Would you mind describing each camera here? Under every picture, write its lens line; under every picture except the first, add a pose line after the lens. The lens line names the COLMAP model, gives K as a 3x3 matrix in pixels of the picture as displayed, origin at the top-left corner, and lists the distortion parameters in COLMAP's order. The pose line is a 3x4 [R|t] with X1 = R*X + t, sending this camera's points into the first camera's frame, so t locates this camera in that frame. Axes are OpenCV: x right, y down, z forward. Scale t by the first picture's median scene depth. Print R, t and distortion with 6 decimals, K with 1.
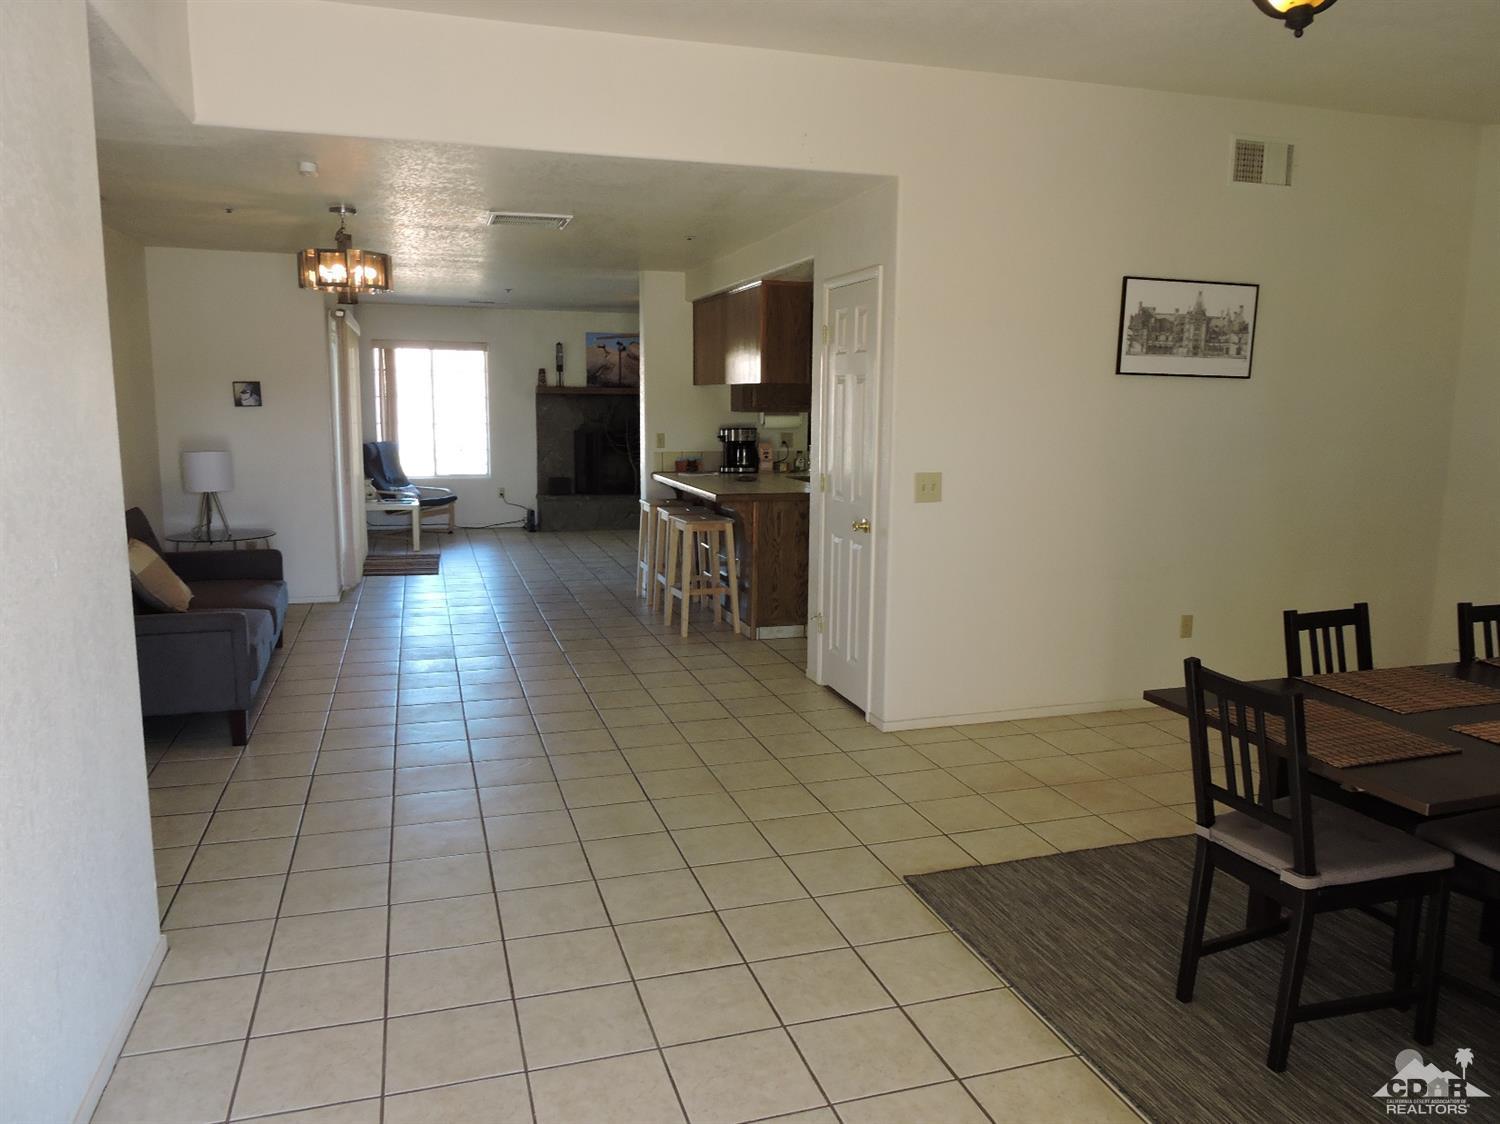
lens RADIAL K [[1067.8, 0, 754.4], [0, 1067.8, 562.6], [0, 0, 1]] dist [0.000688, -0.004173]
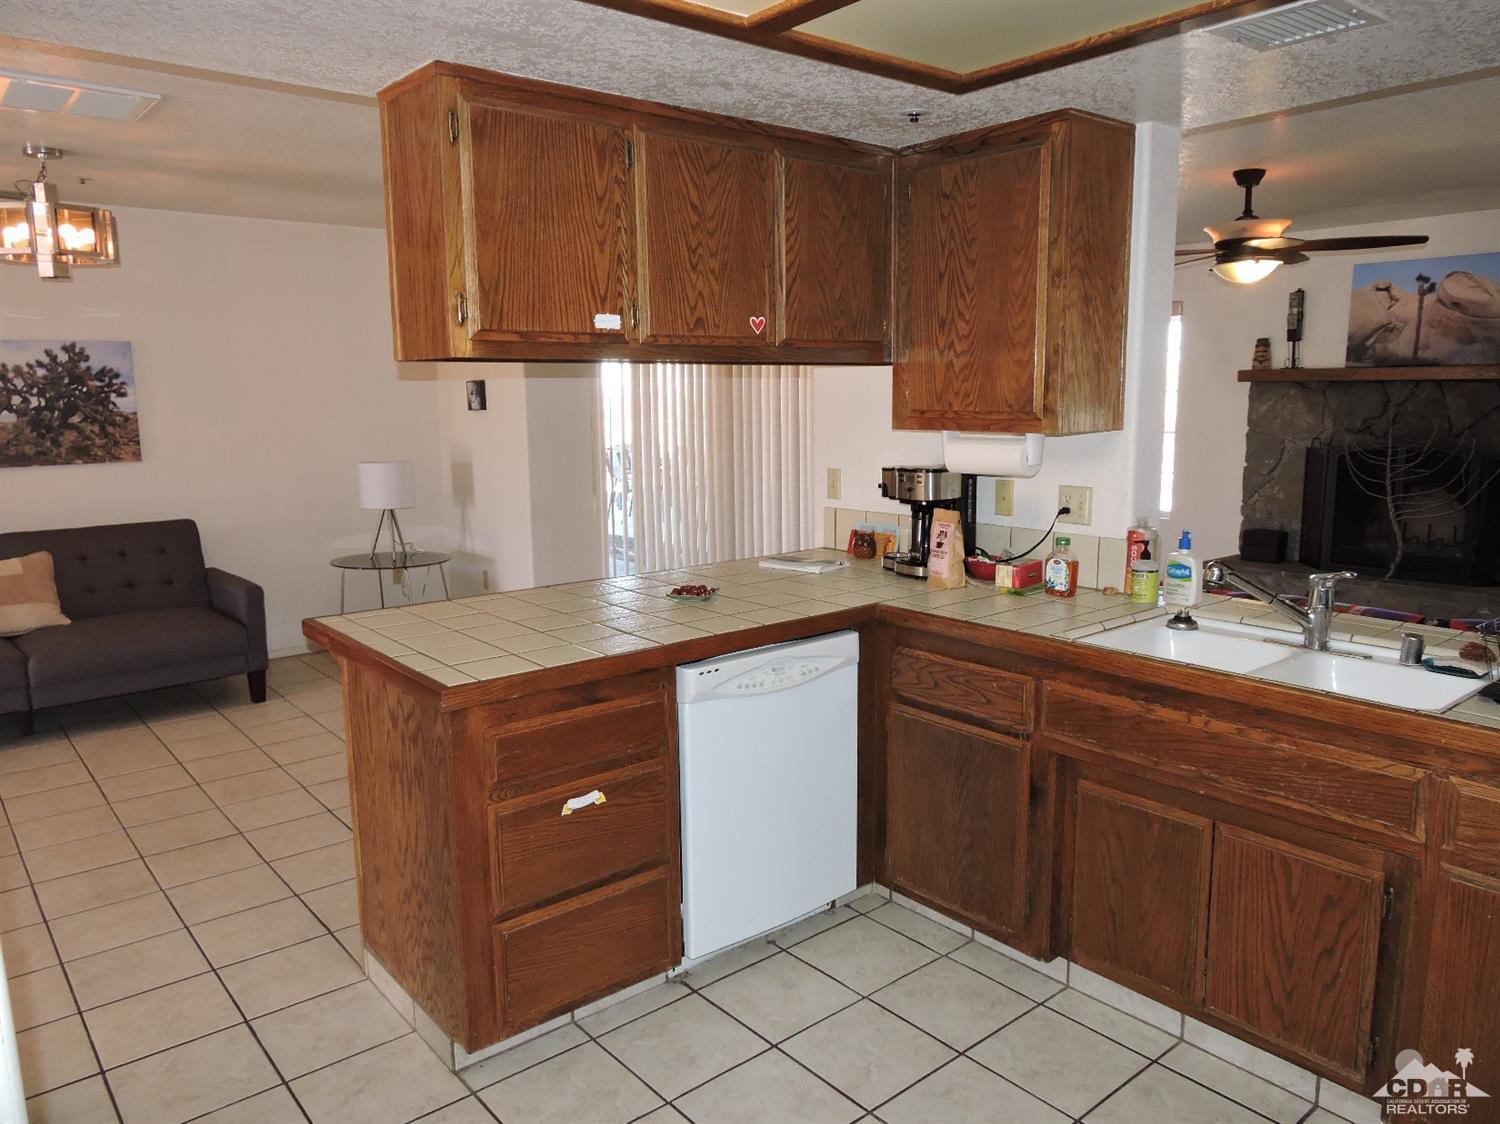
lens RADIAL K [[1067.8, 0, 754.4], [0, 1067.8, 565.7], [0, 0, 1]] dist [0.000688, -0.004173]
pose [[0.378727, 0.139104, -0.914995, 0.601511], [-0.127751, 0.987034, 0.097178, -0.210554], [0.916649, 0.080088, 0.391587, 1.372620]]
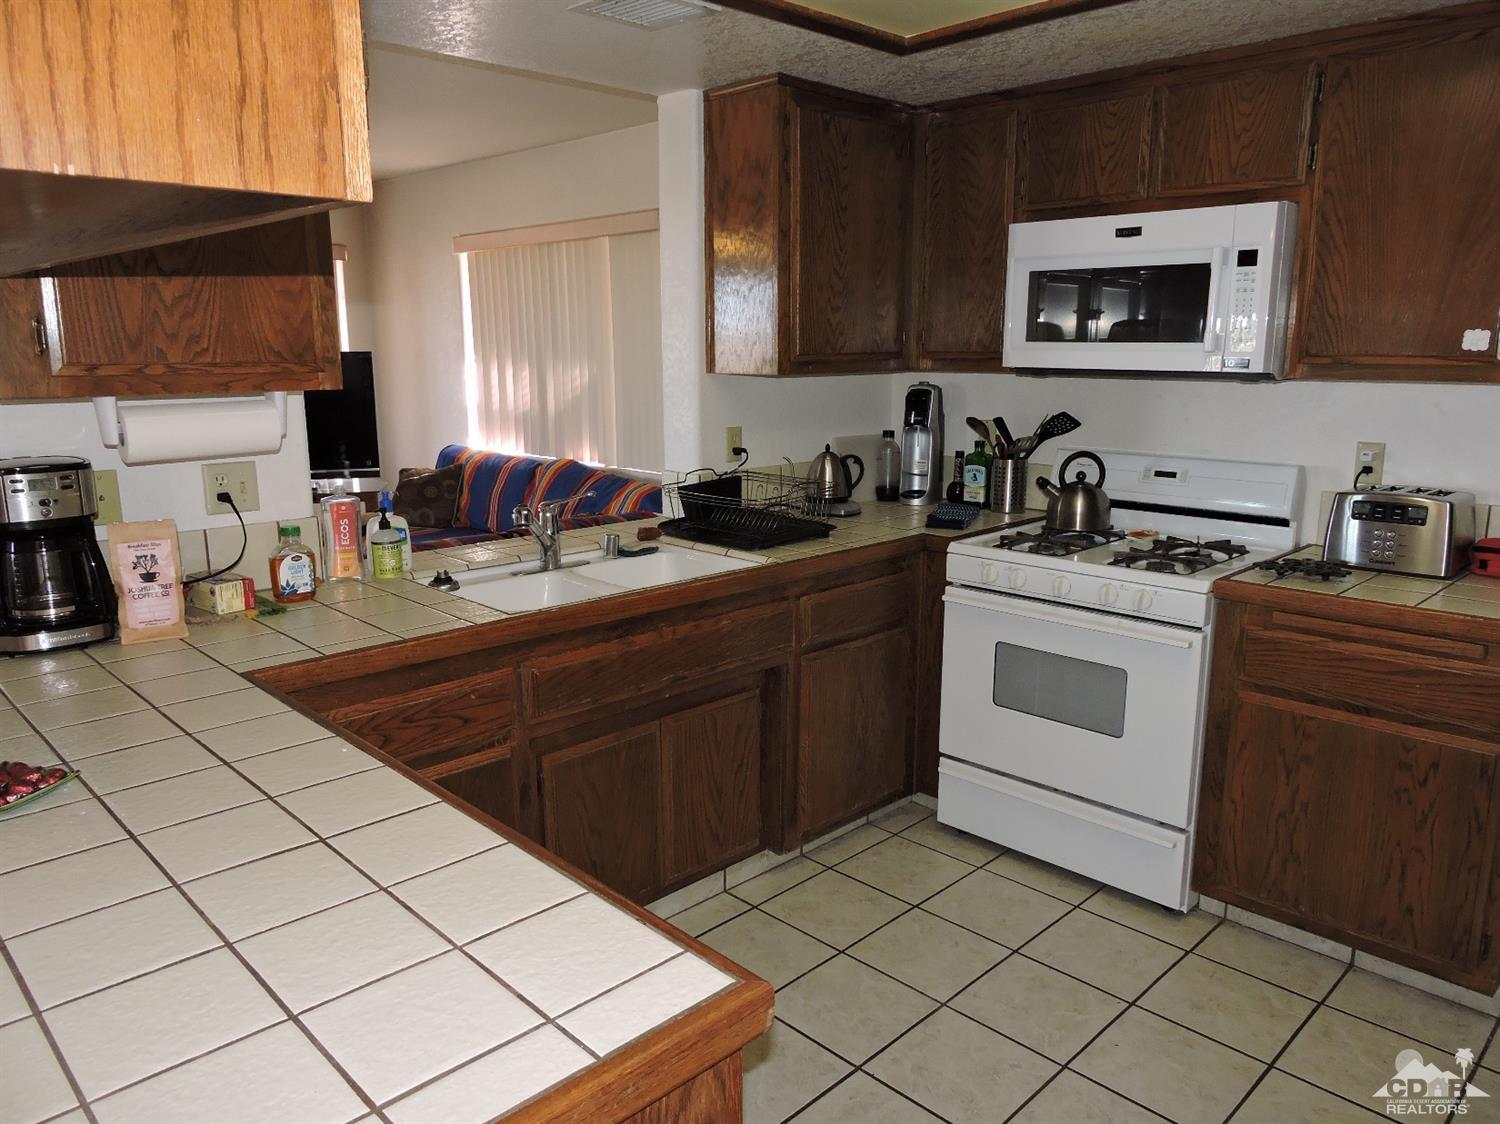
lens RADIAL K [[1067.8, 0, 743.3], [0, 1067.8, 572.9], [0, 0, 1]] dist [0.000688, -0.004173]
pose [[0.894477, -0.105719, 0.434436, 0.047525], [0.078920, 0.993720, 0.079328, -0.189713], [-0.440094, -0.036671, 0.897203, 1.253598]]
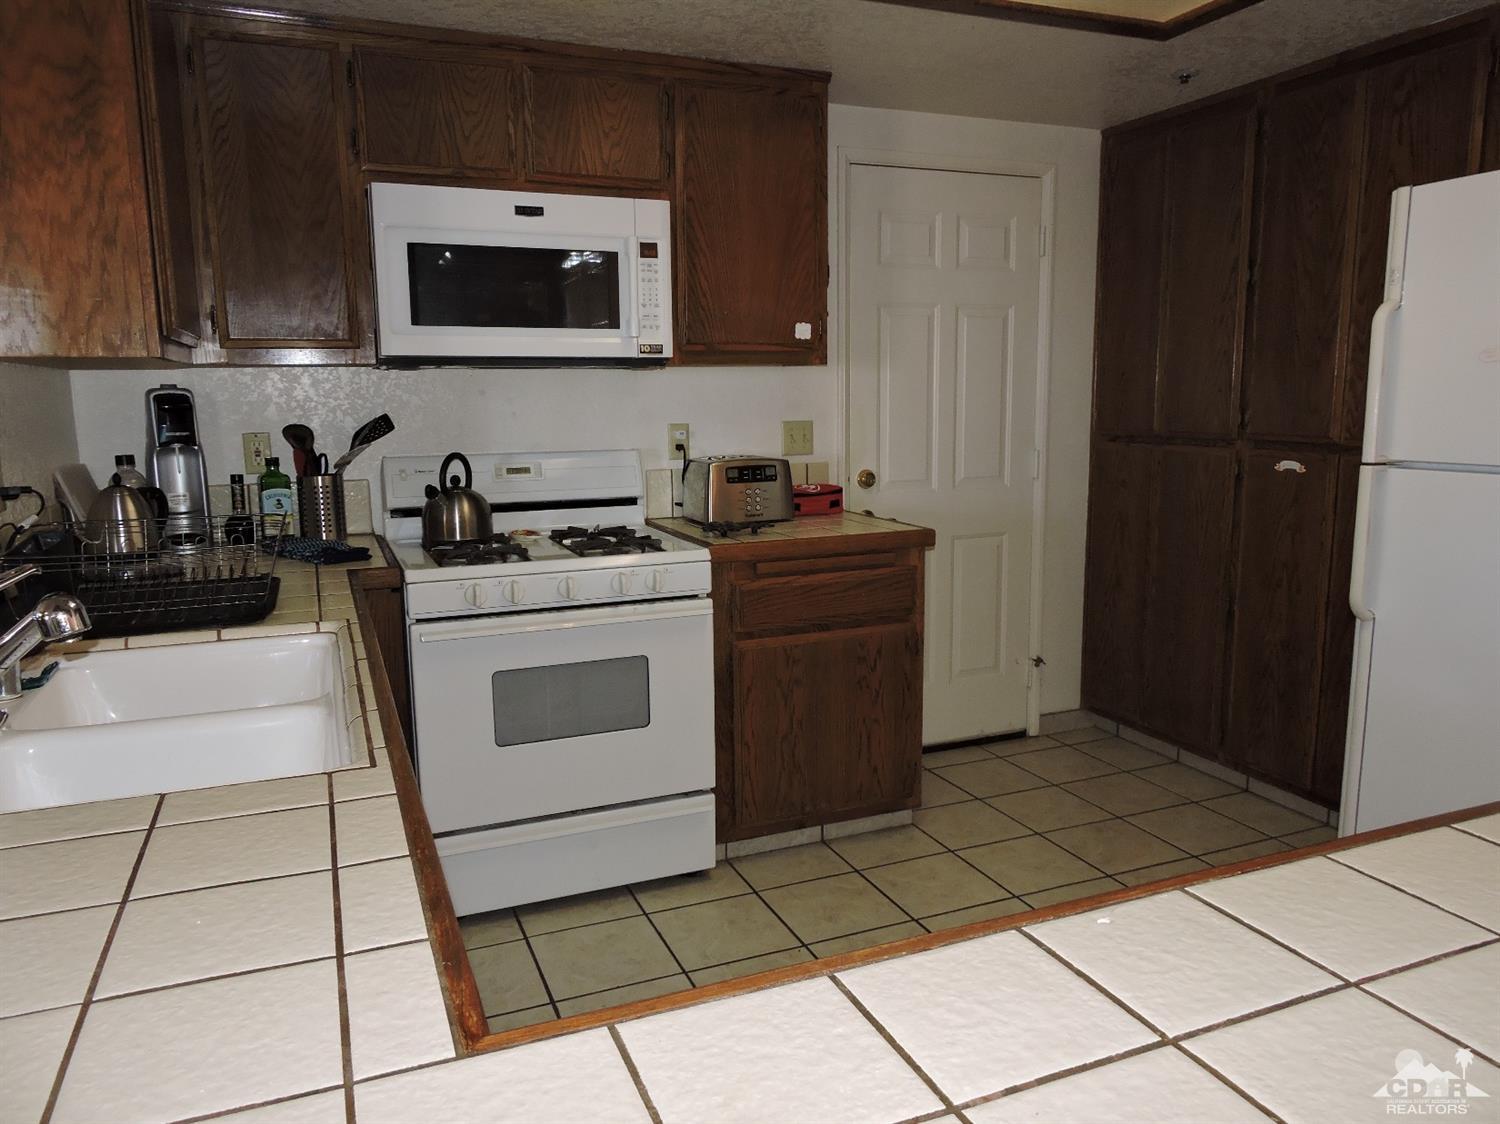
lens RADIAL K [[1067.8, 0, 754.3], [0, 1067.8, 570.2], [0, 0, 1]] dist [0.000688, -0.004173]
pose [[-0.080931, -0.173298, 0.981539, -0.075234], [0.161658, 0.969448, 0.184492, -0.214672], [-0.983523, 0.173605, -0.050443, 1.636581]]
